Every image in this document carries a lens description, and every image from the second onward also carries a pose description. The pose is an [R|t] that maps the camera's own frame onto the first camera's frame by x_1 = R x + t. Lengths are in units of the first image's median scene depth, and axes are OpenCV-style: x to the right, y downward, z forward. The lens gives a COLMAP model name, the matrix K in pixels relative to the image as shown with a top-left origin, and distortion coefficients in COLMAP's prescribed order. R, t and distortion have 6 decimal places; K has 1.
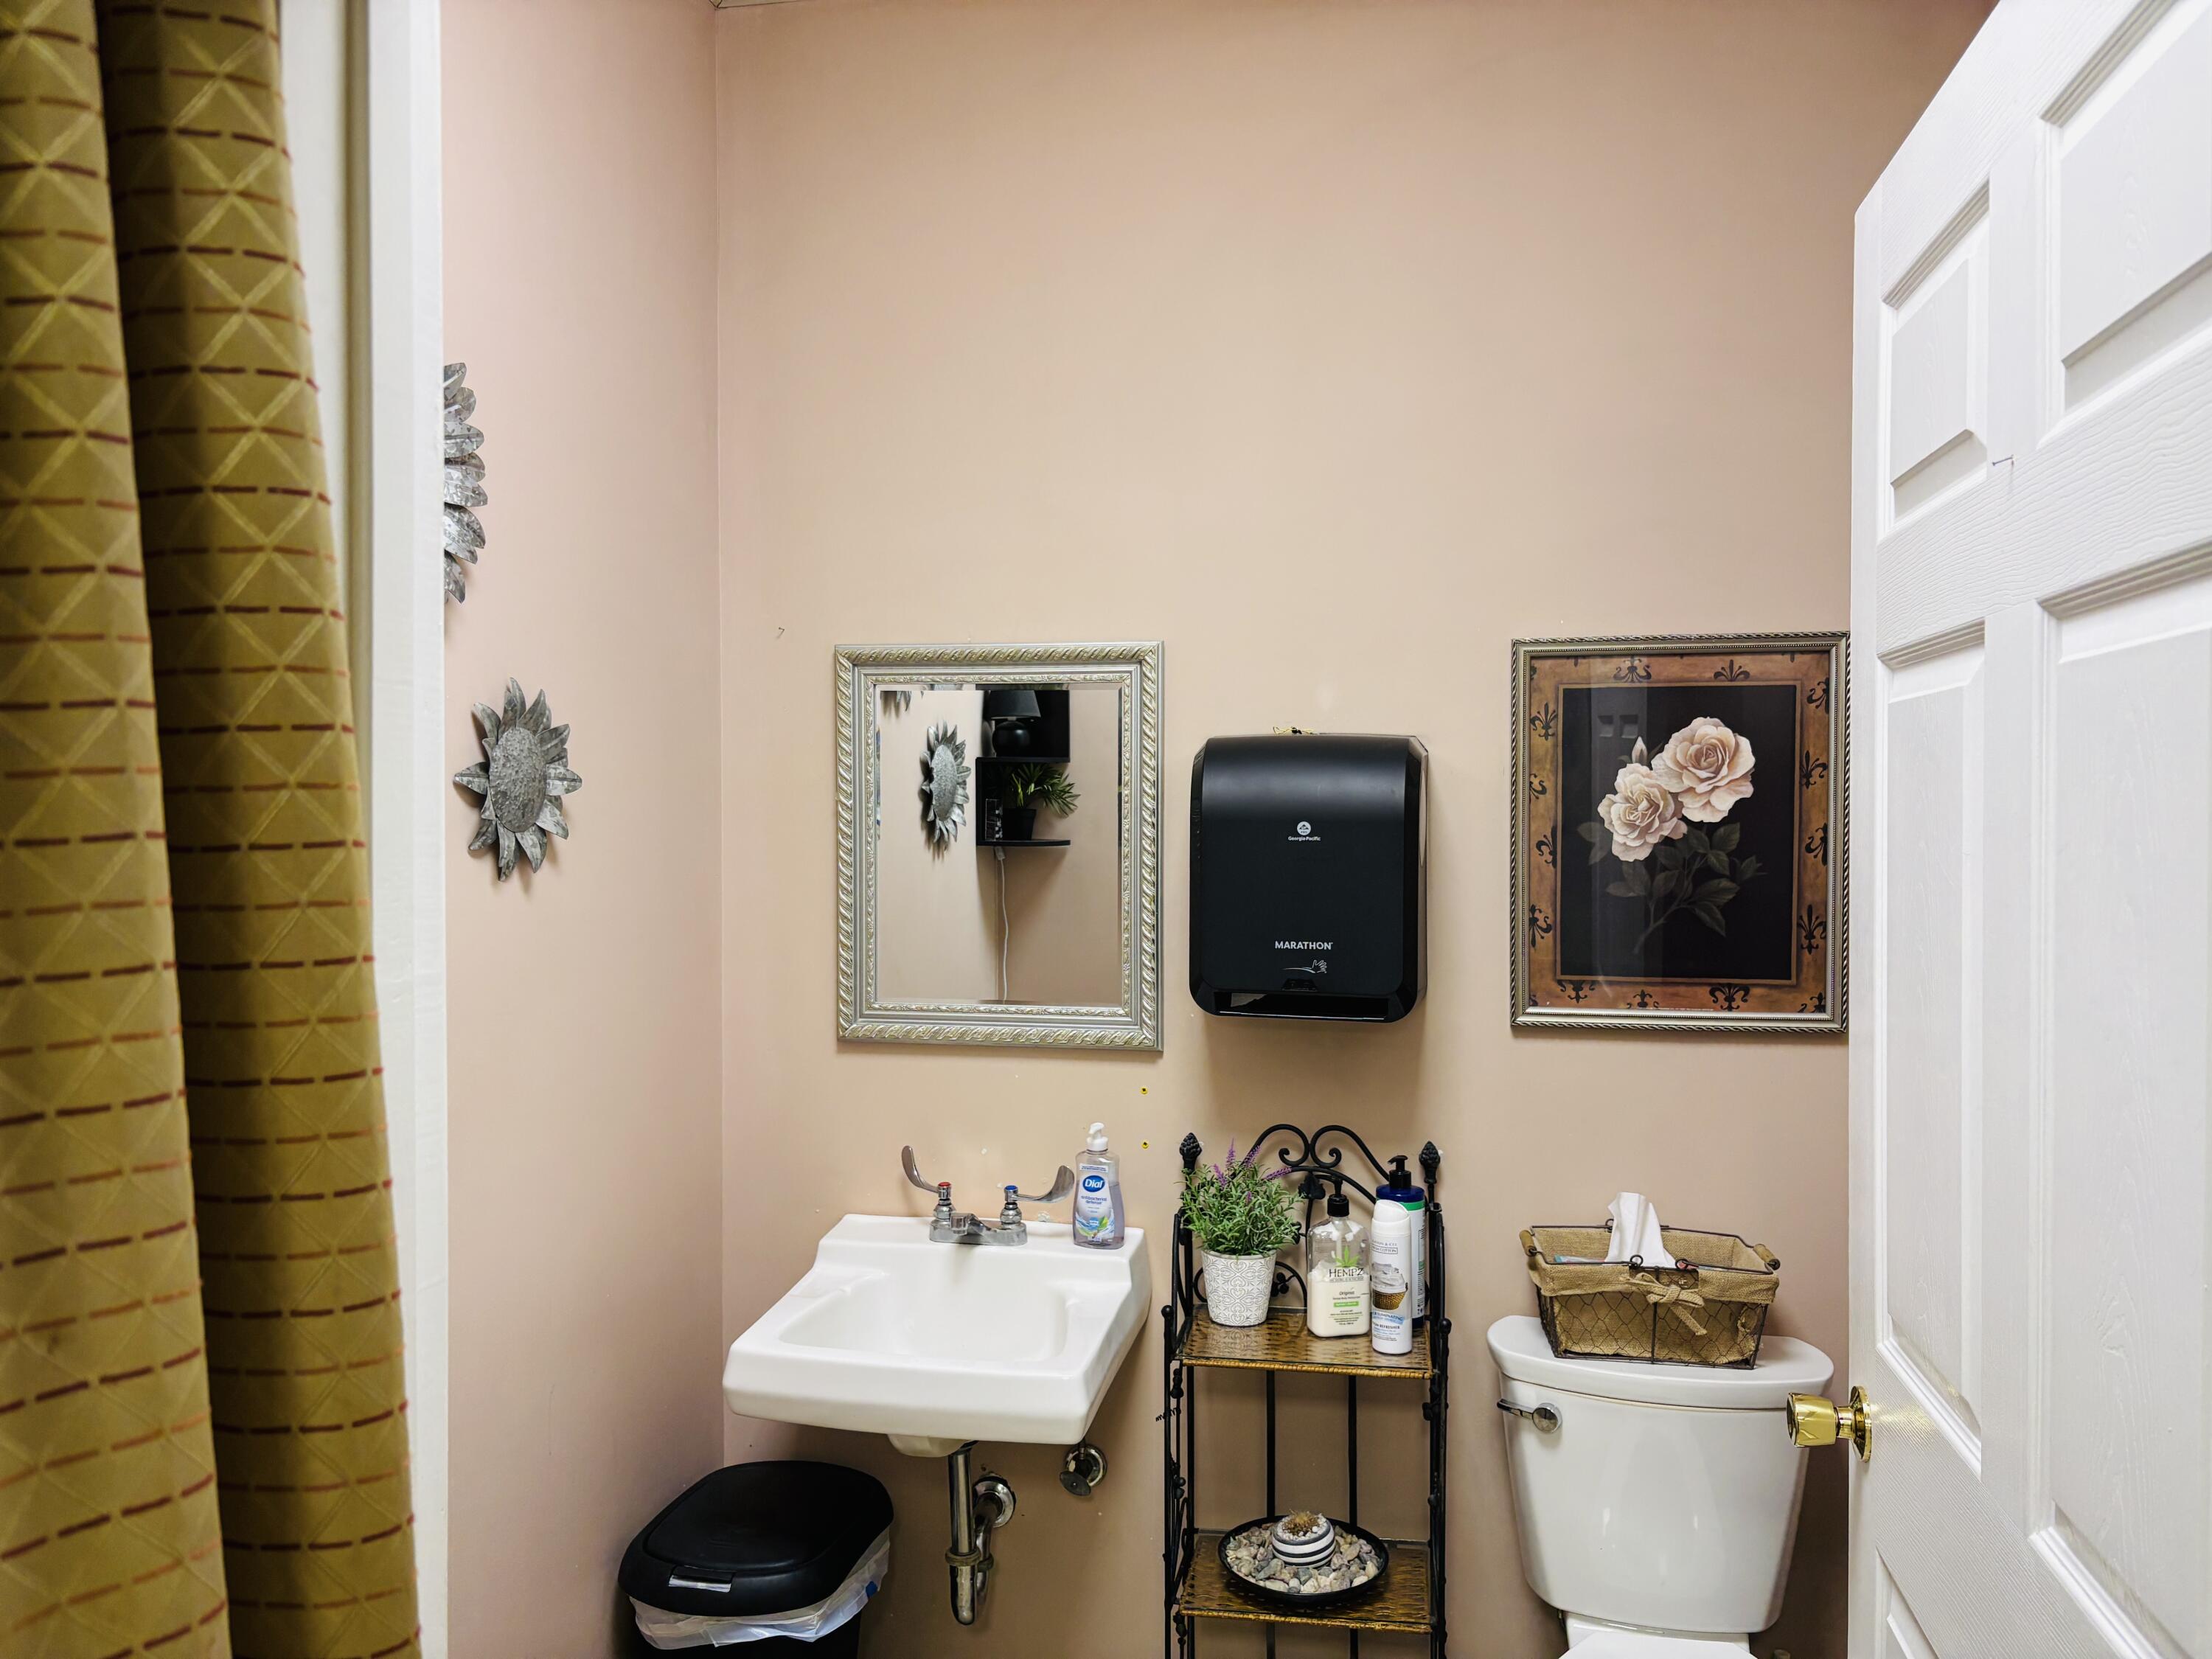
lens RADIAL K [[1691.1, 0, 1097.9], [0, 1691.1, 833.3], [0, 0, 1]] dist [0.052629, -0.056368]
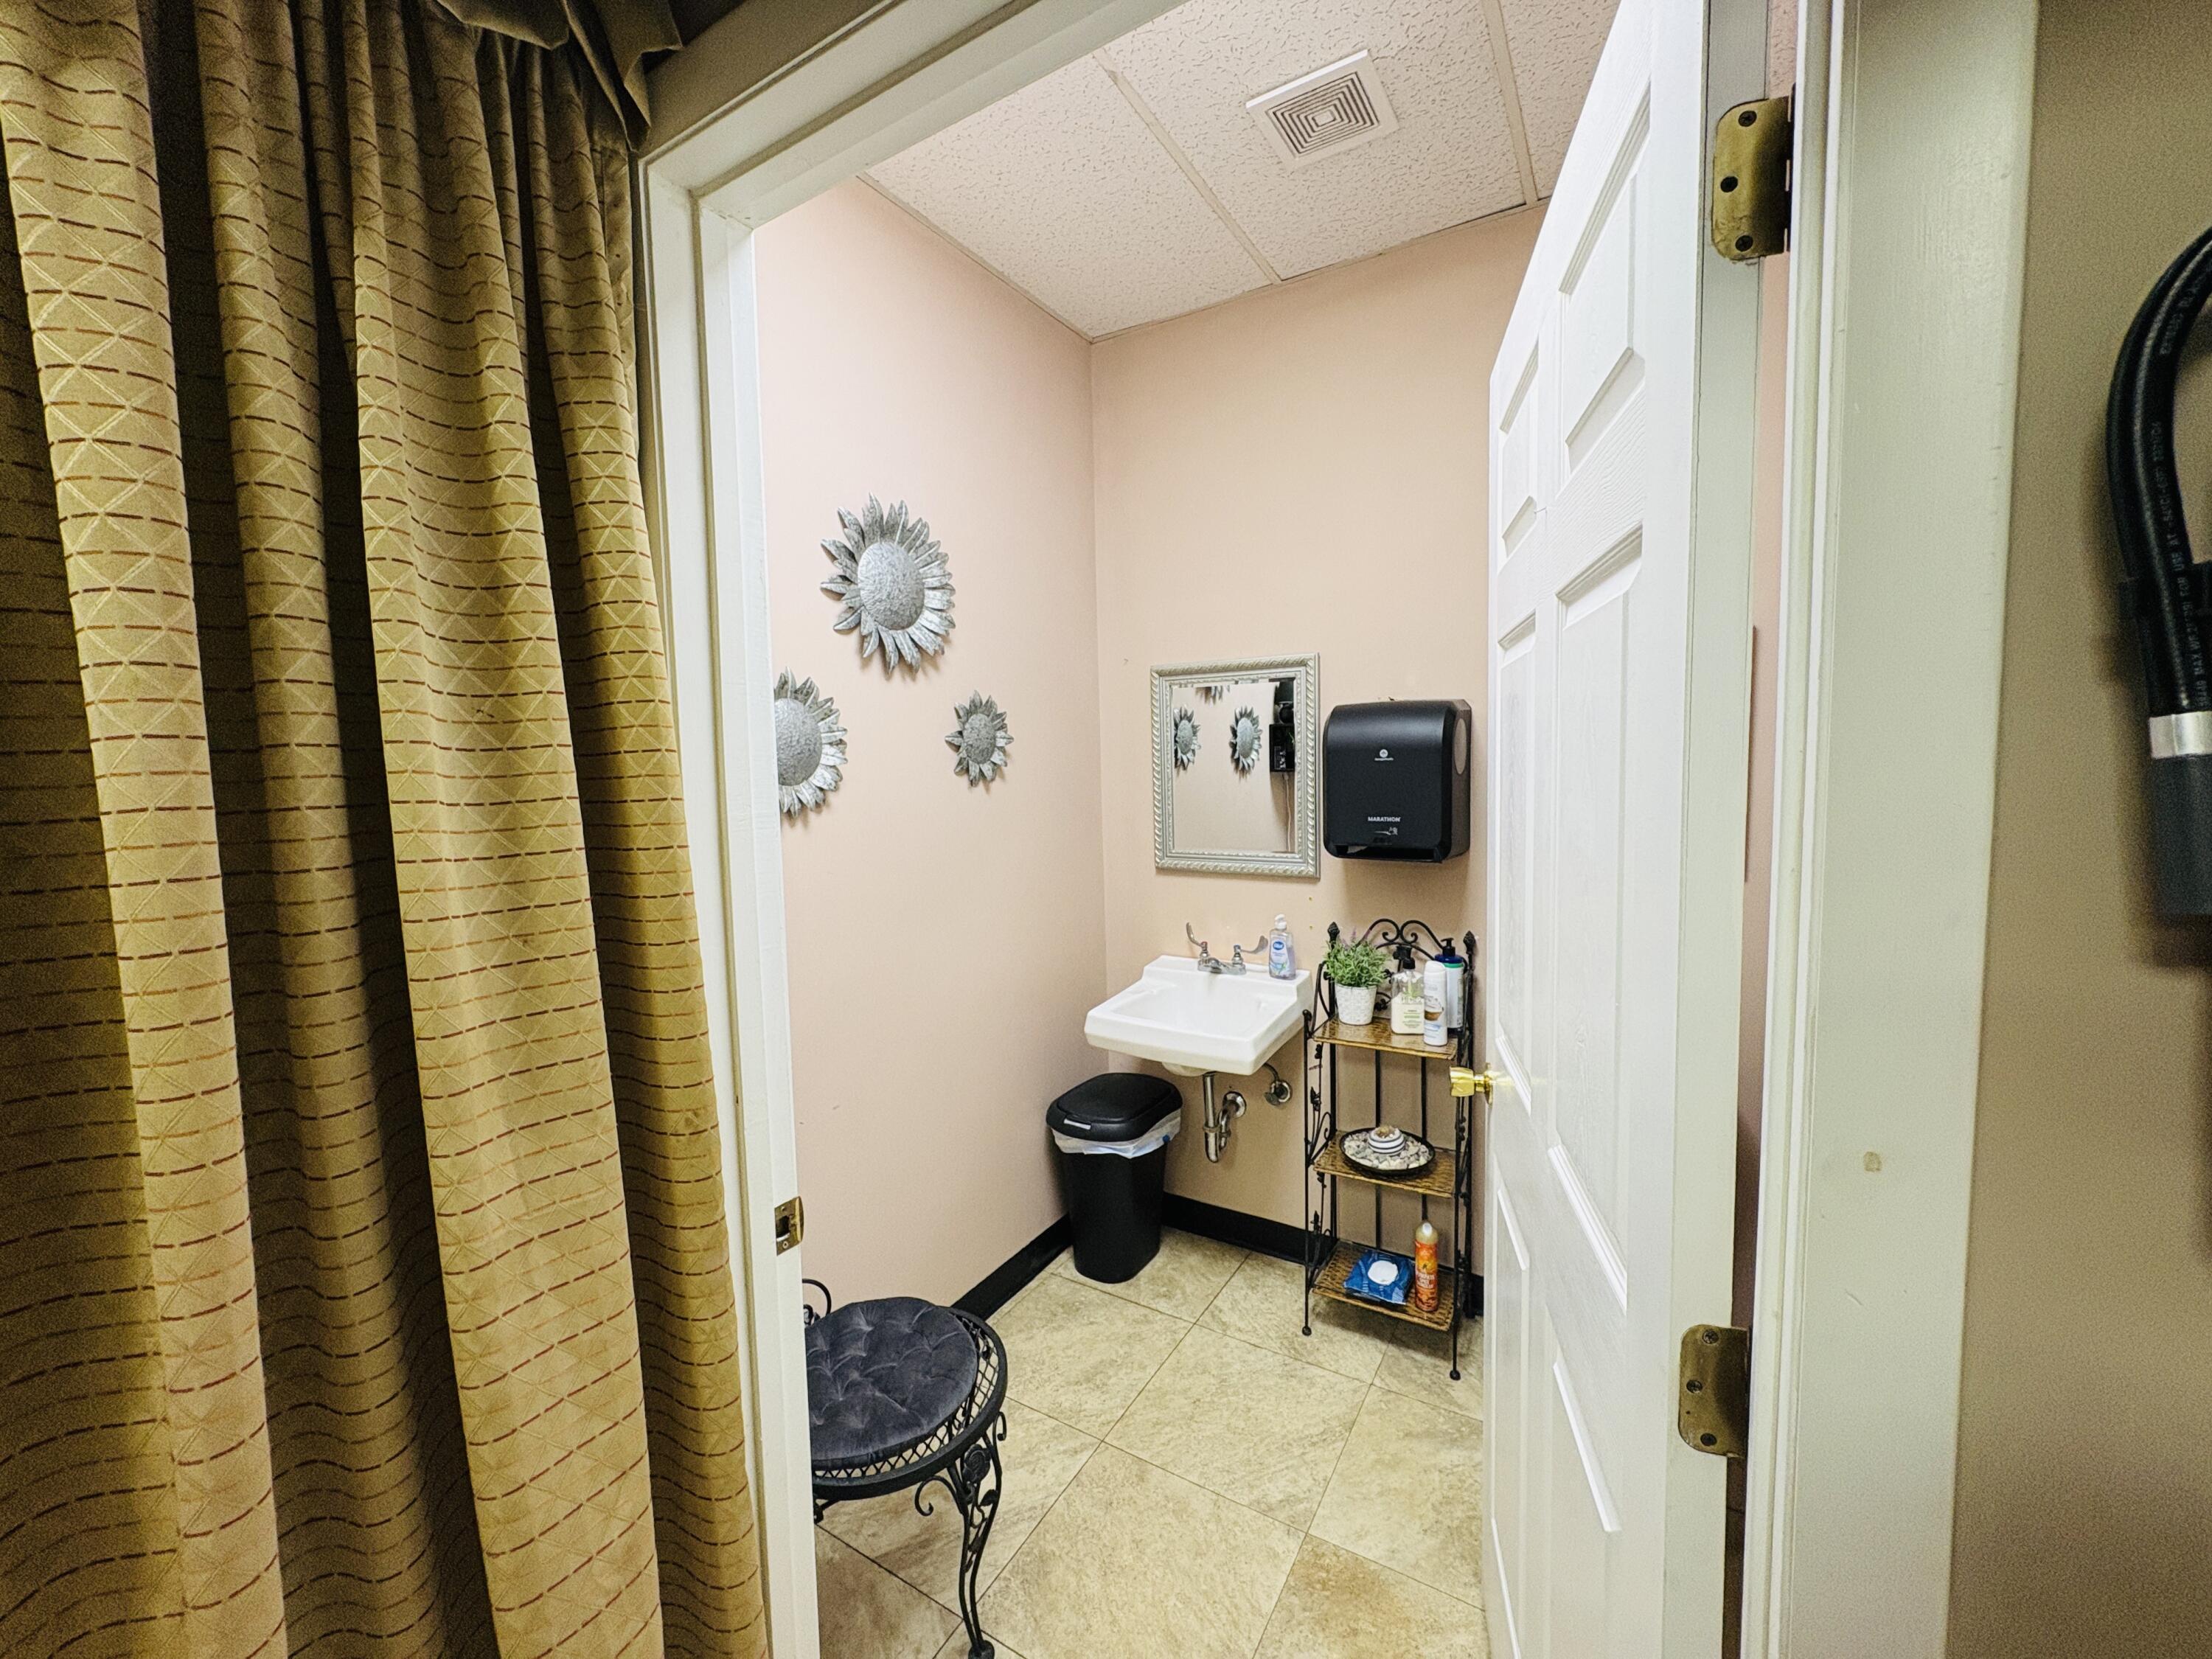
lens RADIAL K [[886.1, 0, 1095.6], [0, 886.1, 823.8], [0, 0, 1]] dist [0.009122, 0.000291]
pose [[0.940543, 0.003187, -0.339661, 0.146287], [0.016595, 0.998331, 0.055320, 0.013311], [0.339270, -0.057667, 0.938920, 0.010197]]
